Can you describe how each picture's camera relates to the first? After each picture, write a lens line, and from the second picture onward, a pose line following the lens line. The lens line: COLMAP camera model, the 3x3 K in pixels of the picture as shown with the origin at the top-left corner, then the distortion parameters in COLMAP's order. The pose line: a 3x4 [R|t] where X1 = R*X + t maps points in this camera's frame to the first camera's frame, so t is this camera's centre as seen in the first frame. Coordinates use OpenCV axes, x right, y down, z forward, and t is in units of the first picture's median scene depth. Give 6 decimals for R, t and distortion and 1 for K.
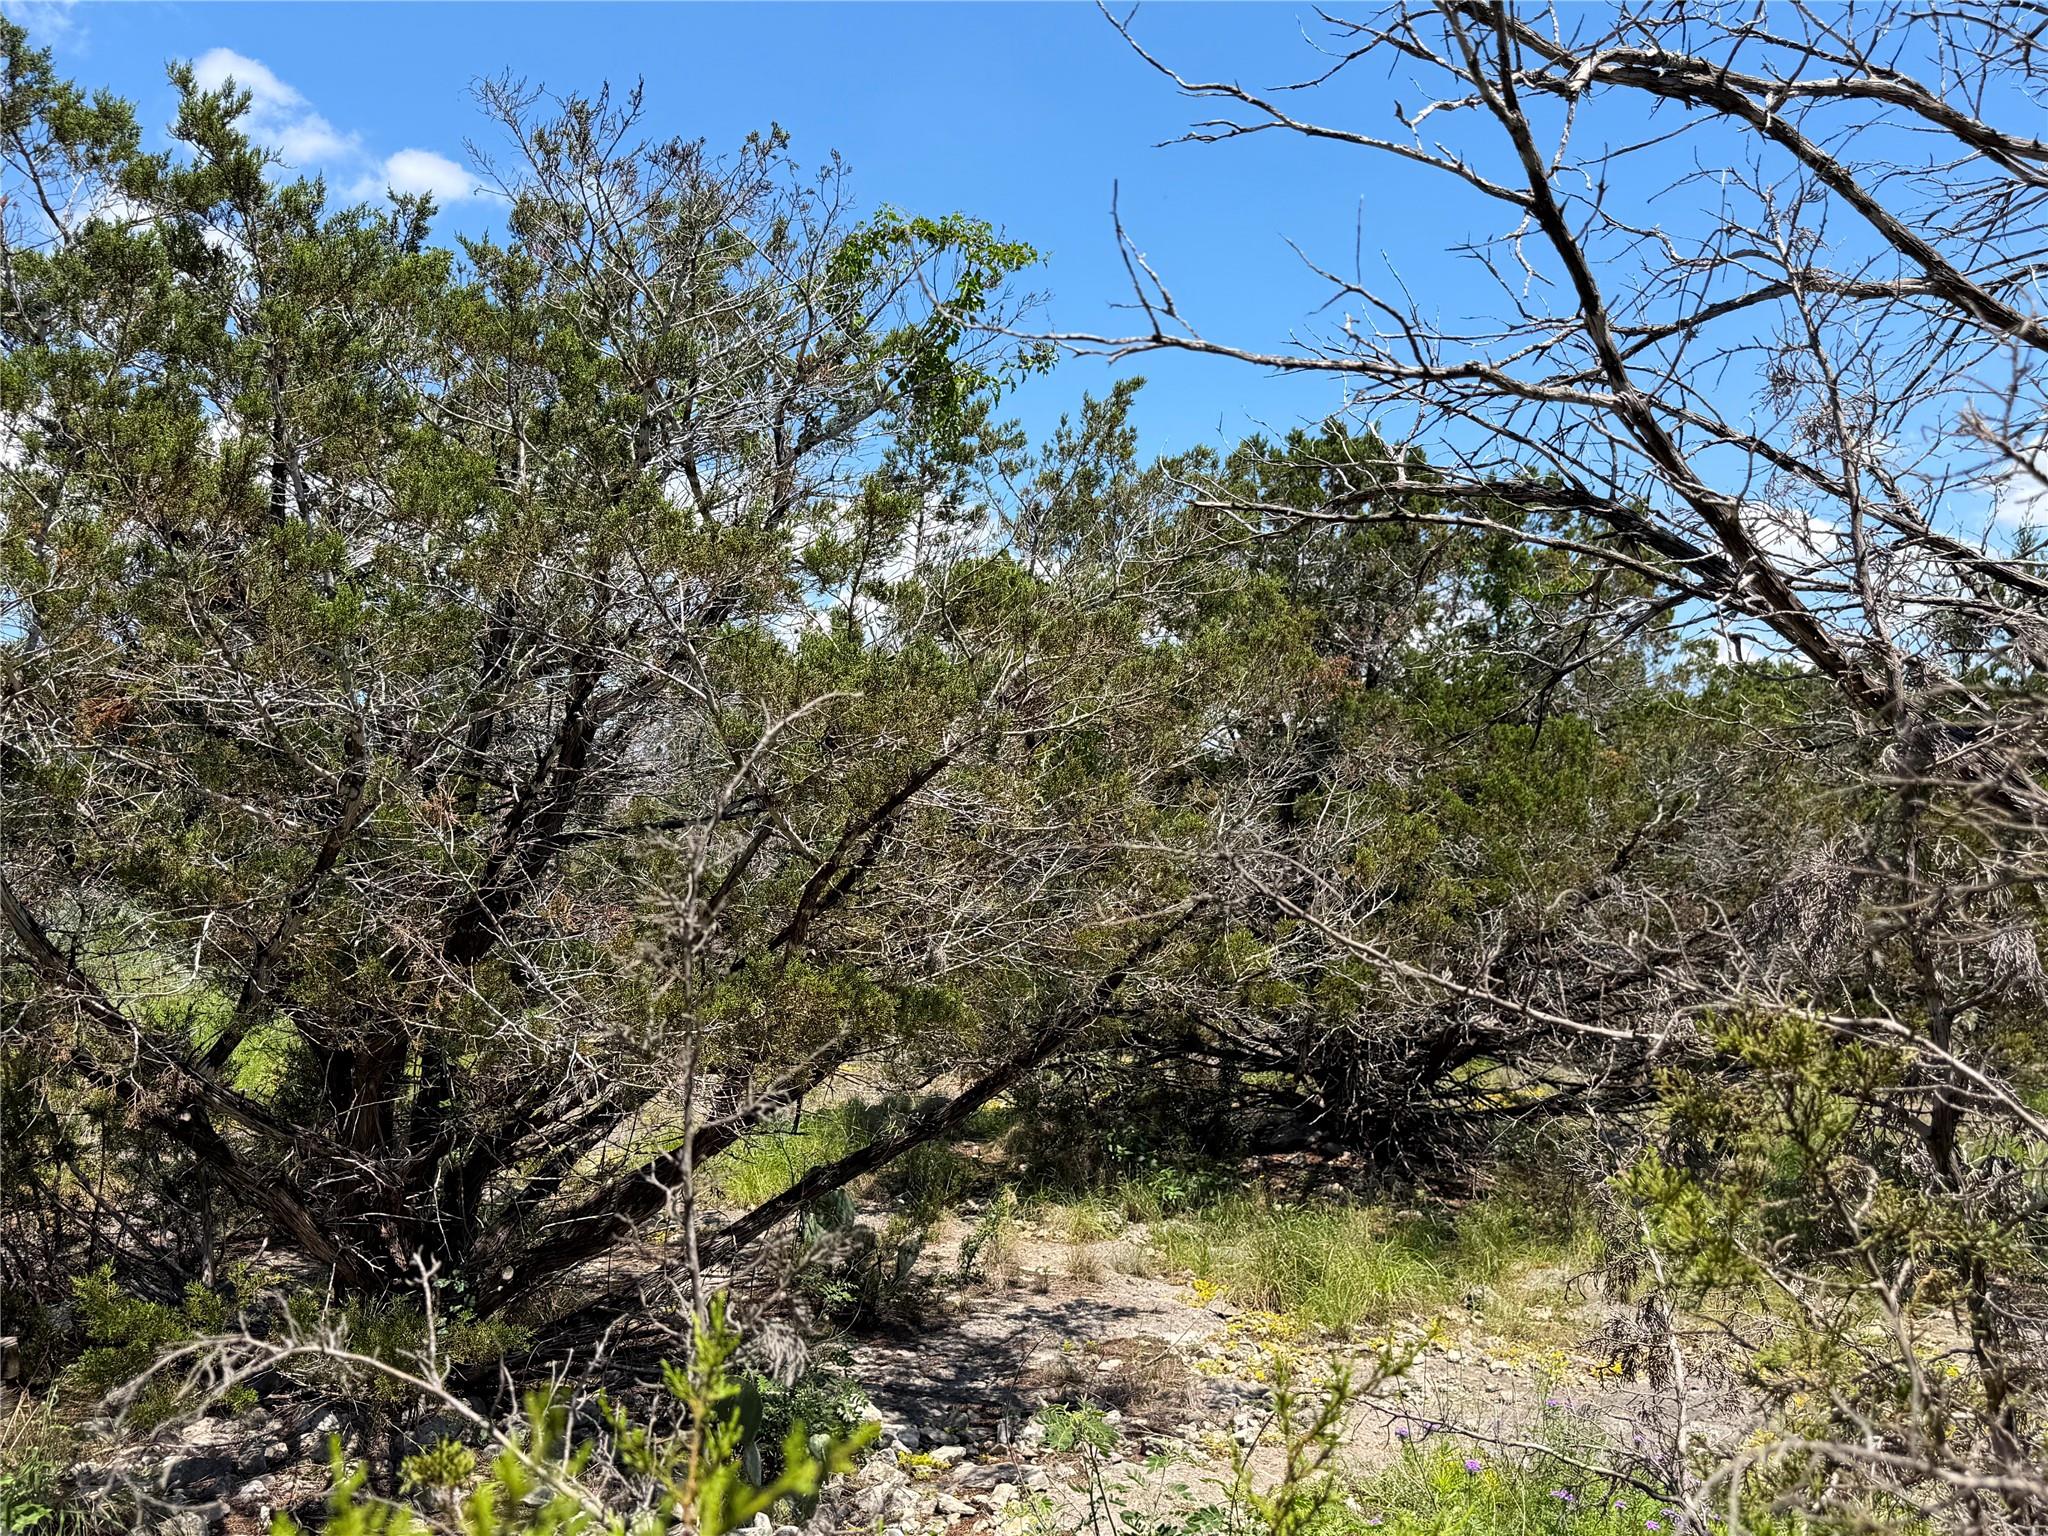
lens RADIAL K [[1781.0, 0, 991.7], [0, 1781.0, 765.5], [0, 0, 1]] dist [0.097112, -0.158487]
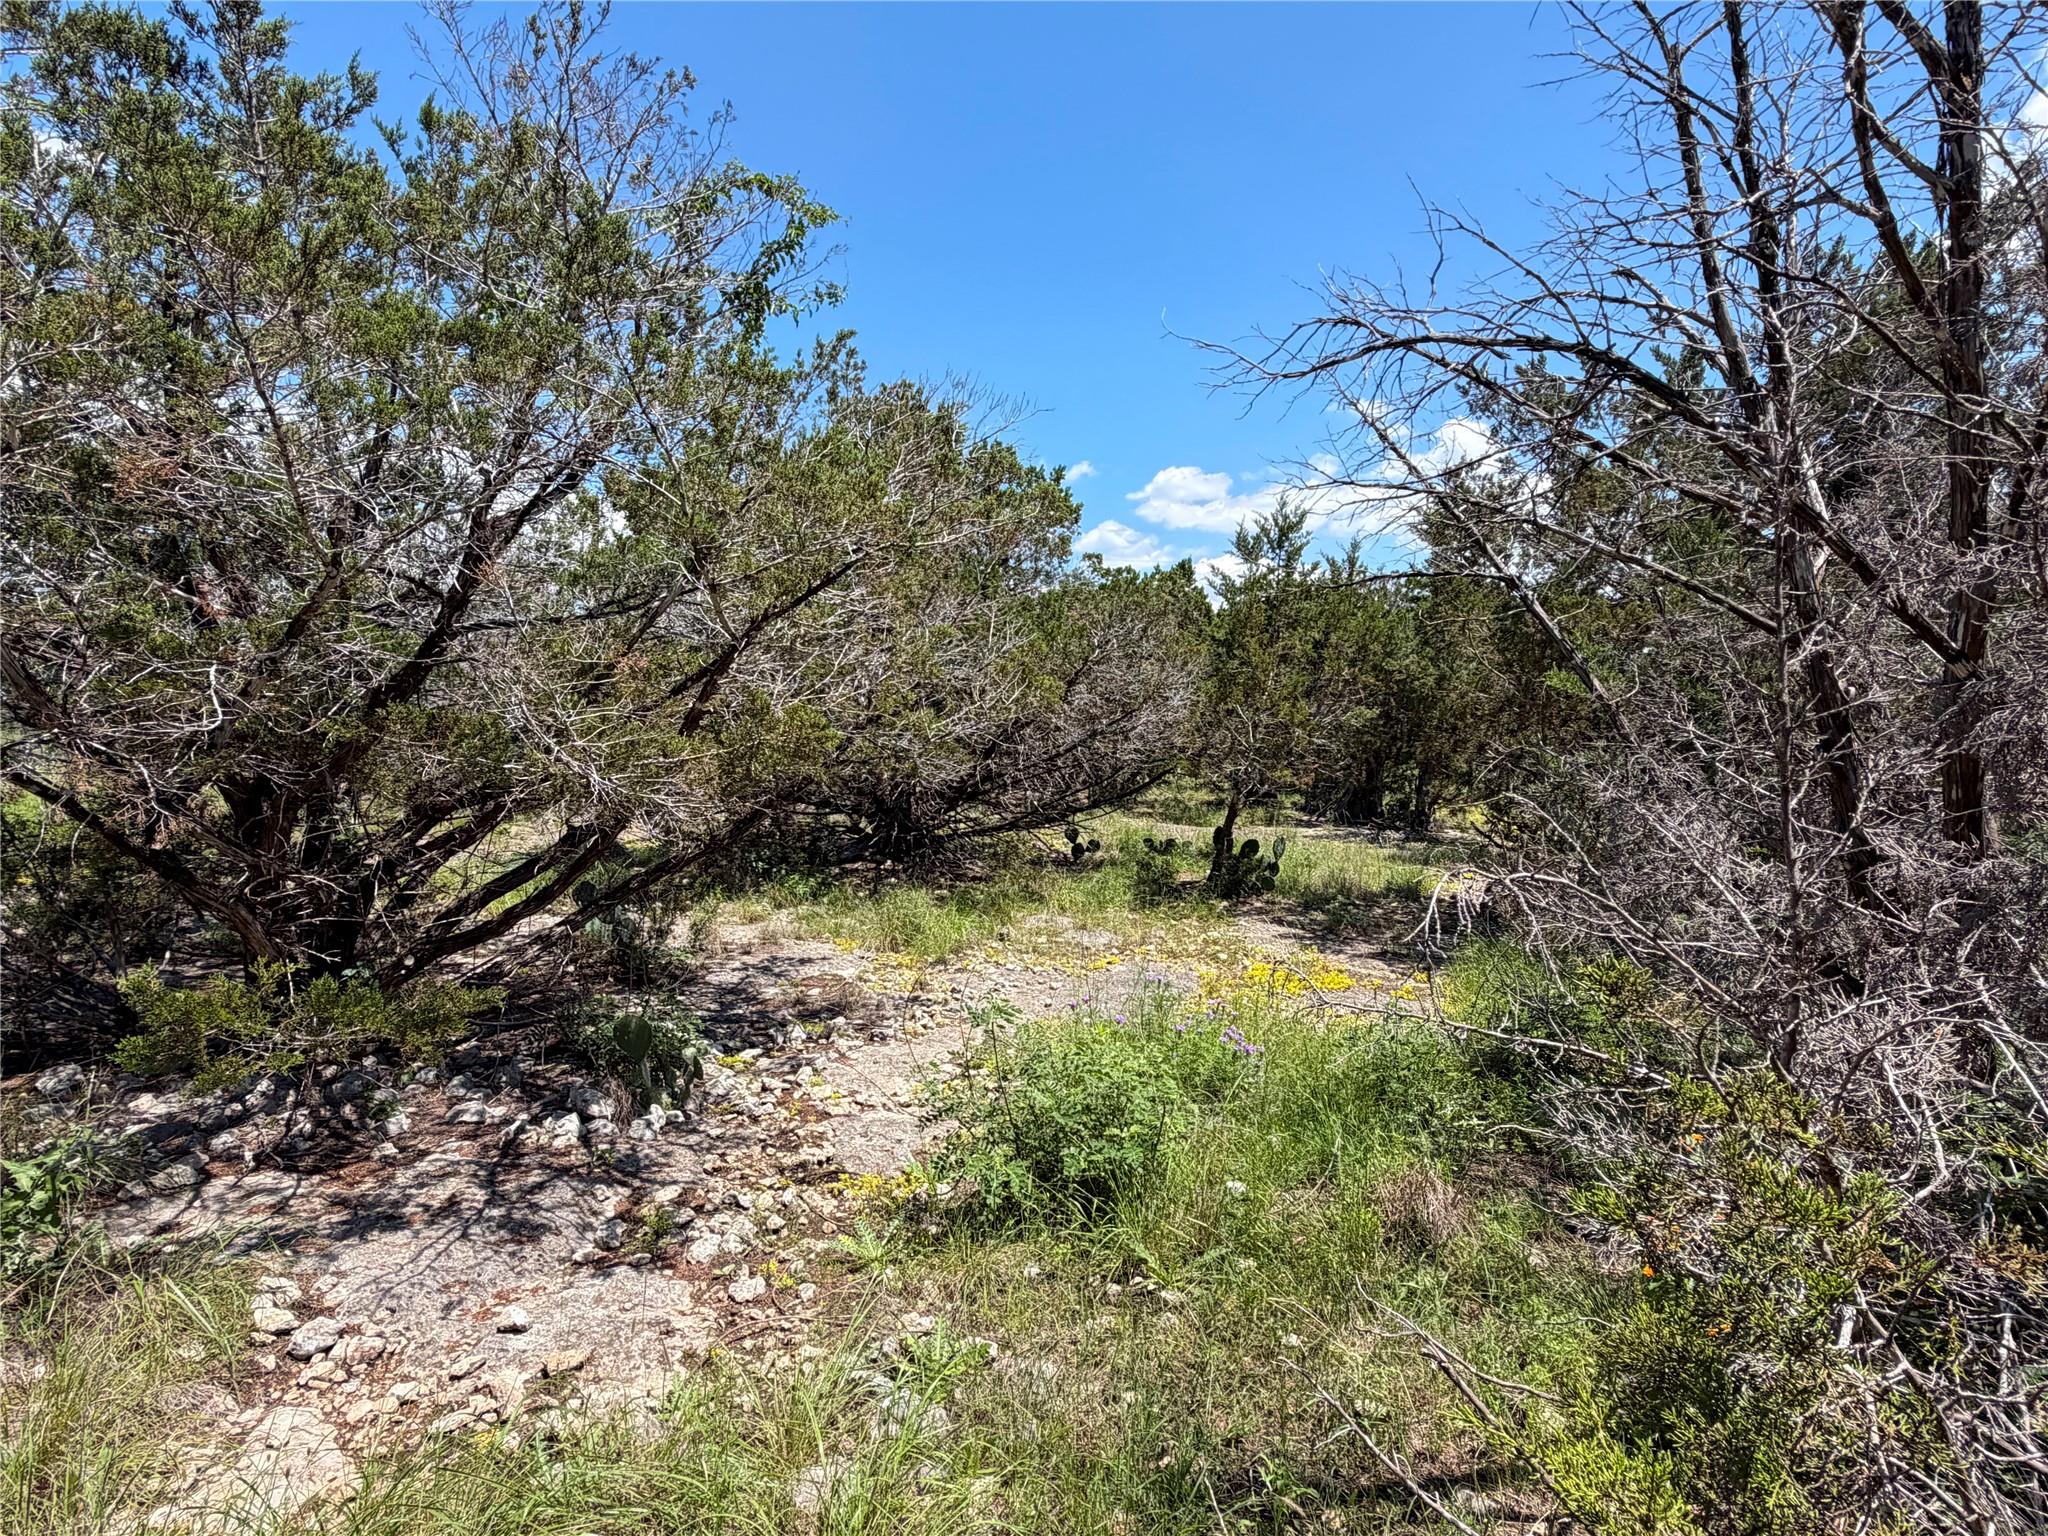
lens RADIAL K [[1108.3, 0, 1030.3], [0, 1108.3, 738.6], [0, 0, 1]] dist [0.000629, 0.000090]
pose [[0.923550, -0.010731, 0.383327, -0.158518], [-0.024121, 0.996003, 0.085997, 0.040347], [-0.382718, -0.088668, 0.919600, 0.097358]]
